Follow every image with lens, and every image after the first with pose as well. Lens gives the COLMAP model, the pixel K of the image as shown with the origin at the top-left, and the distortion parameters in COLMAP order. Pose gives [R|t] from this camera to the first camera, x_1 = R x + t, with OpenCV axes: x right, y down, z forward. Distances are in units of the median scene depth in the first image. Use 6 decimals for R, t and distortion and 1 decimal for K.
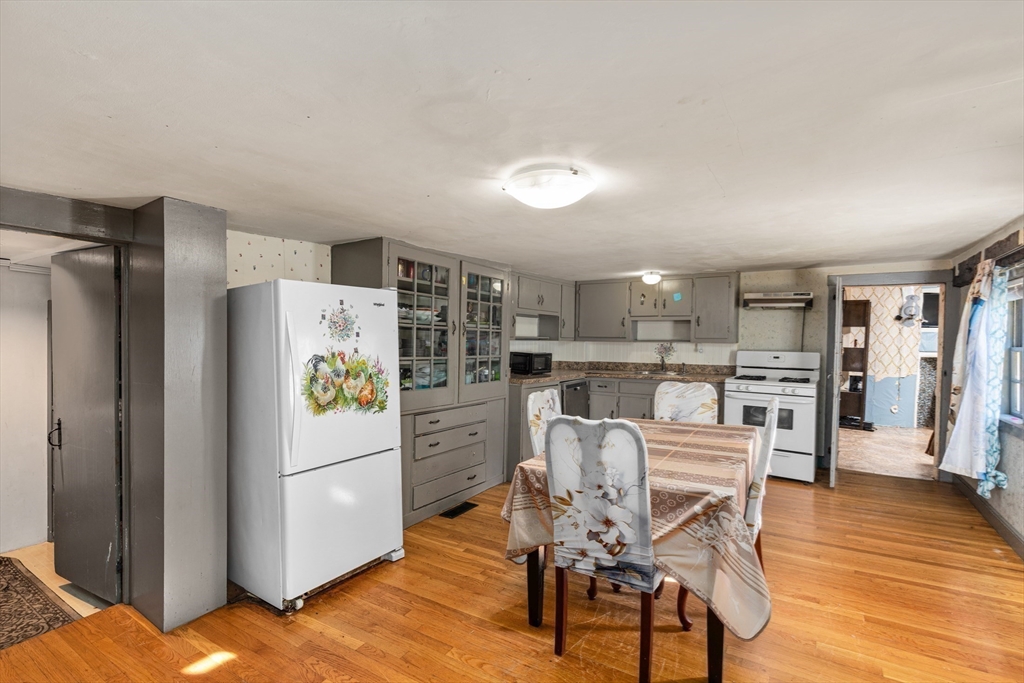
lens RADIAL K [[471.0, 0, 515.4], [0, 471.0, 345.1], [0, 0, 1]] dist [0.010069, 0.000035]
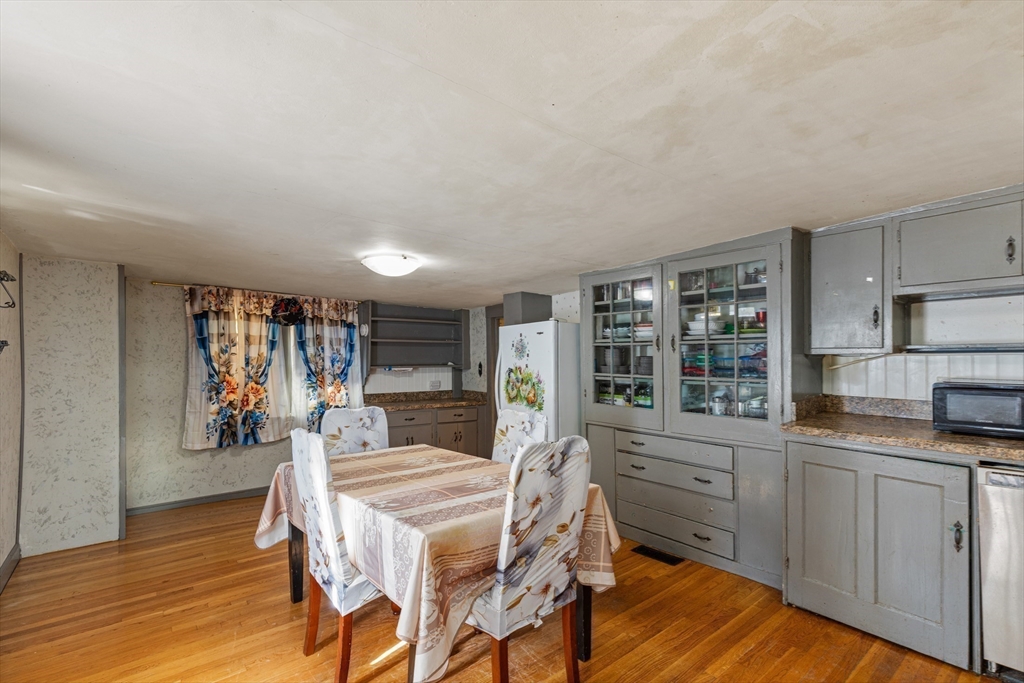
lens RADIAL K [[471.0, 0, 533.6], [0, 471.0, 354.7], [0, 0, 1]] dist [0.010069, 0.000035]
pose [[-0.301424, -0.010978, -0.953427, 1.095806], [0.001617, 0.999926, -0.012025, -0.006228], [0.953489, -0.005166, -0.301384, 1.490511]]
